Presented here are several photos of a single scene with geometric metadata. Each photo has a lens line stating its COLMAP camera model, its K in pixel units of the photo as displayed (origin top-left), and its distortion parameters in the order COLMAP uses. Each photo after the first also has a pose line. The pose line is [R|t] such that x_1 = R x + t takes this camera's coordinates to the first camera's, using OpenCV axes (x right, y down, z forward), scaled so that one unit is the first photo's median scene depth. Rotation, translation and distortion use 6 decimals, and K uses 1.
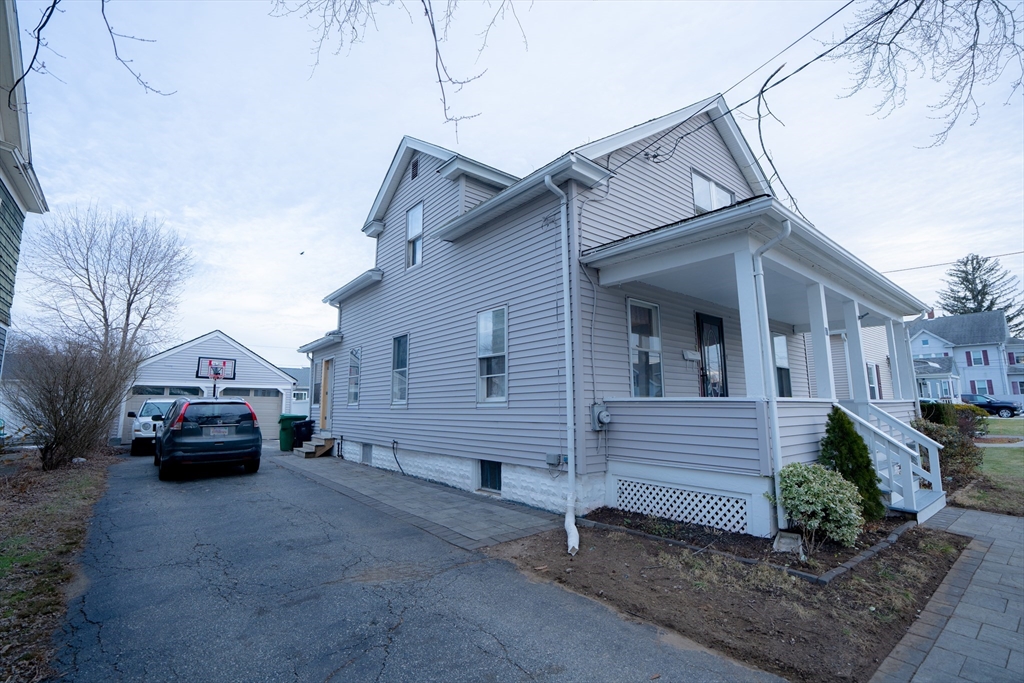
lens RADIAL K [[475.7, 0, 496.4], [0, 475.7, 334.9], [0, 0, 1]] dist [-0.055026, 0.018347]
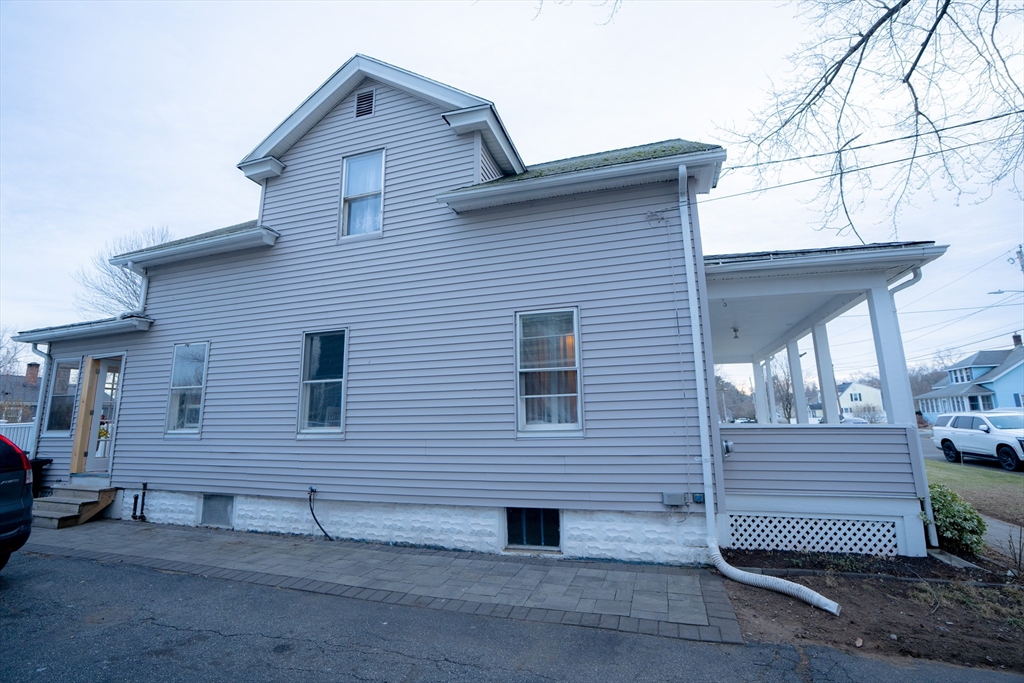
lens RADIAL K [[475.7, 0, 506.3], [0, 475.7, 339.2], [0, 0, 1]] dist [-0.055026, 0.018347]
pose [[0.819462, 0.097265, 0.564820, -0.428855], [-0.076975, 0.995244, -0.059708, 0.038186], [-0.567941, 0.005451, 0.823051, 0.342008]]
